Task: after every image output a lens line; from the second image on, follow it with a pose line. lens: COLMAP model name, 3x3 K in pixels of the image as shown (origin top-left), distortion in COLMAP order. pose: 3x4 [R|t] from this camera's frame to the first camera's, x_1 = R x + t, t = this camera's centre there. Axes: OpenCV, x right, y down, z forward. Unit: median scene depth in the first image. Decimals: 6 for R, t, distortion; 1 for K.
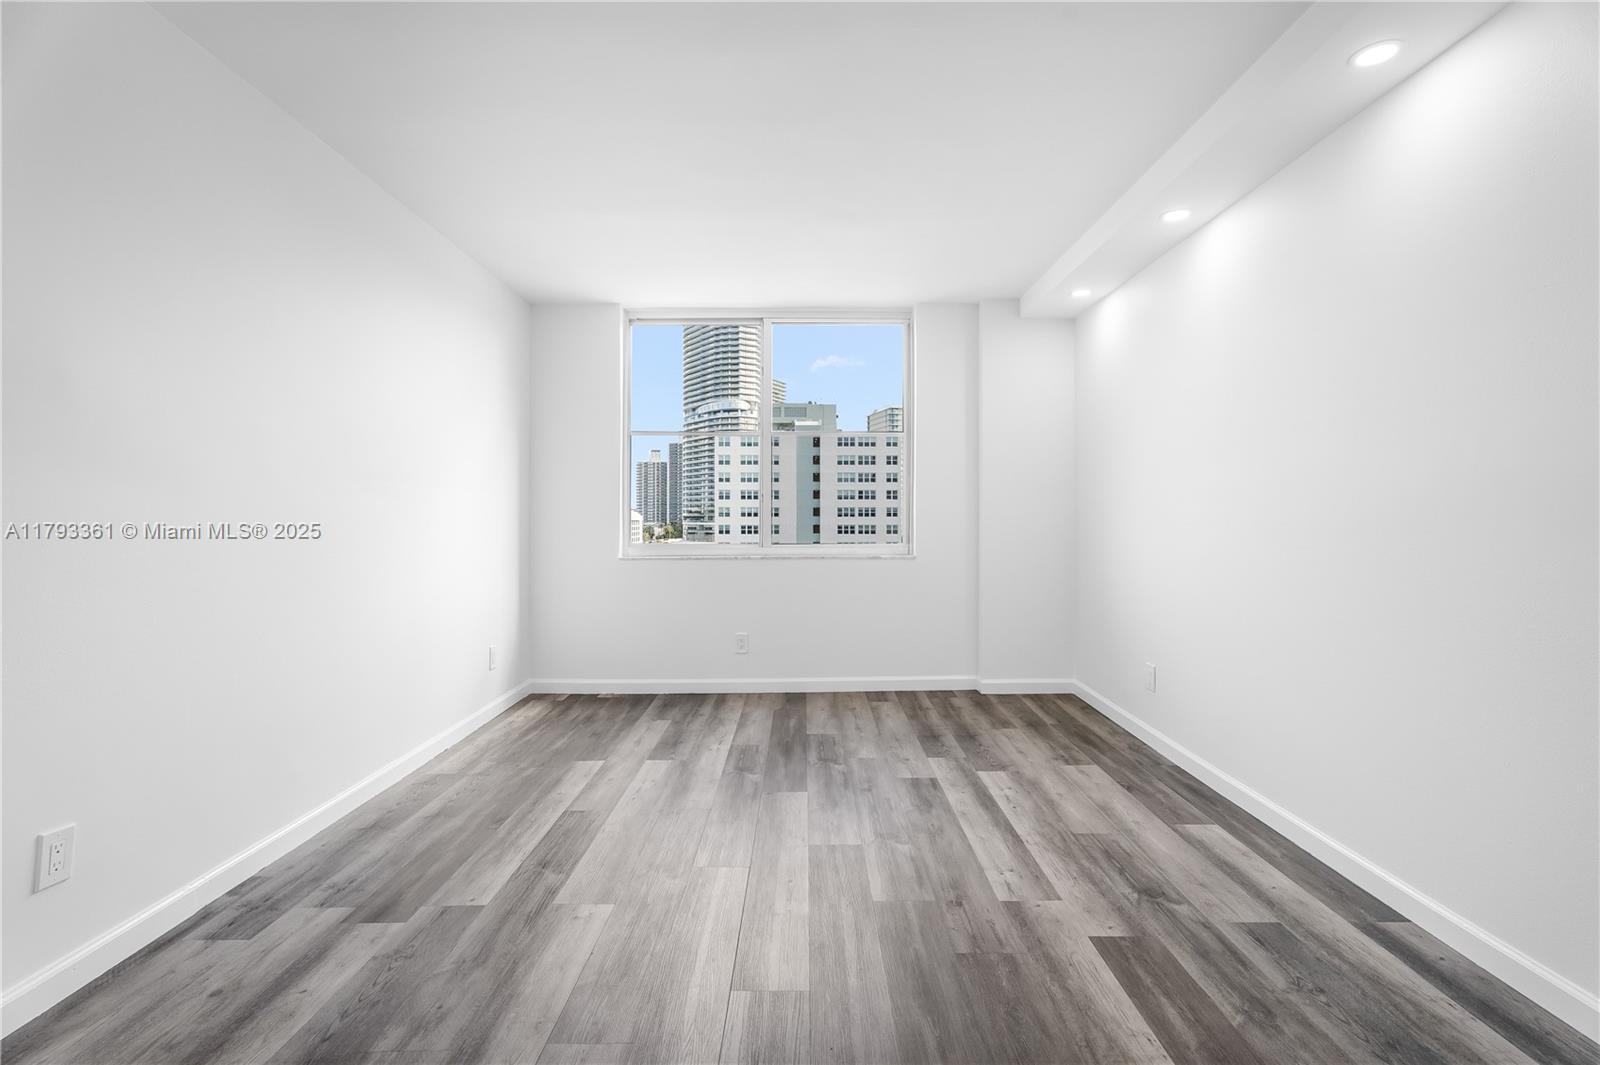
lens RADIAL K [[720.2, 0, 805.4], [0, 720.2, 524.5], [0, 0, 1]] dist [0.002793, -0.000129]
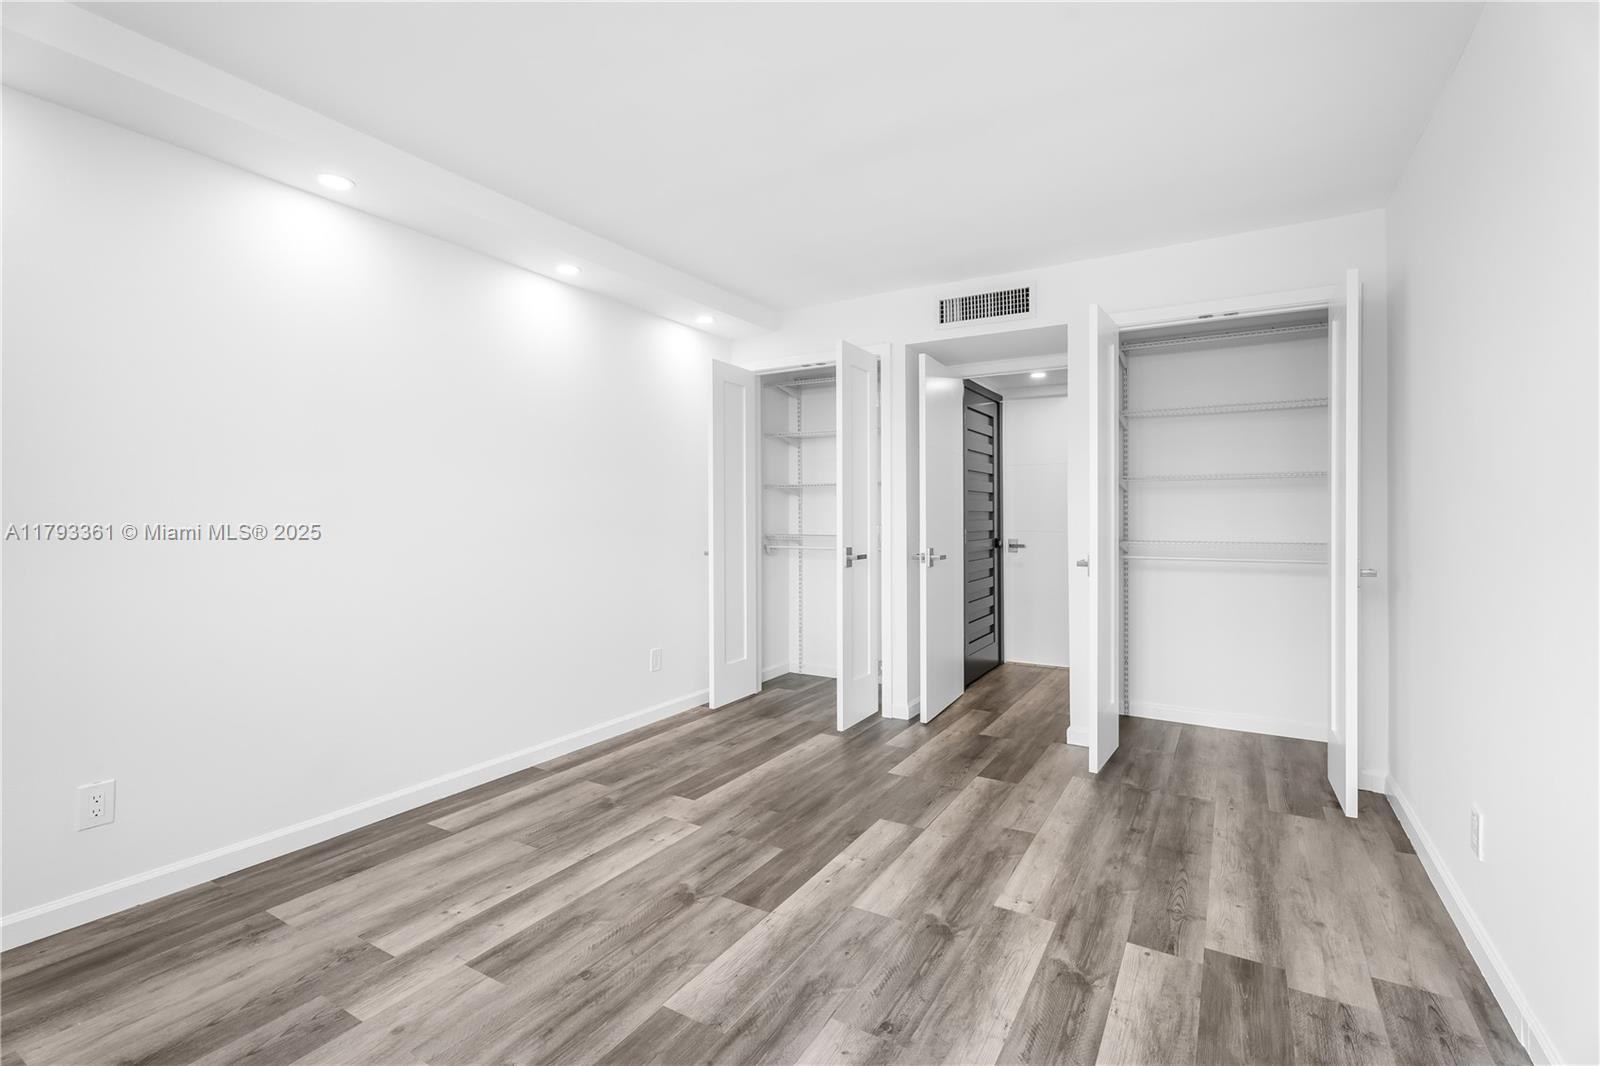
lens RADIAL K [[720.2, 0, 803.9], [0, 720.2, 526.5], [0, 0, 1]] dist [0.002793, -0.000129]
pose [[-0.857363, -0.004727, 0.514691, -0.532146], [0.007255, 0.999748, 0.021267, -0.046176], [-0.514662, 0.021968, -0.857112, 1.912663]]
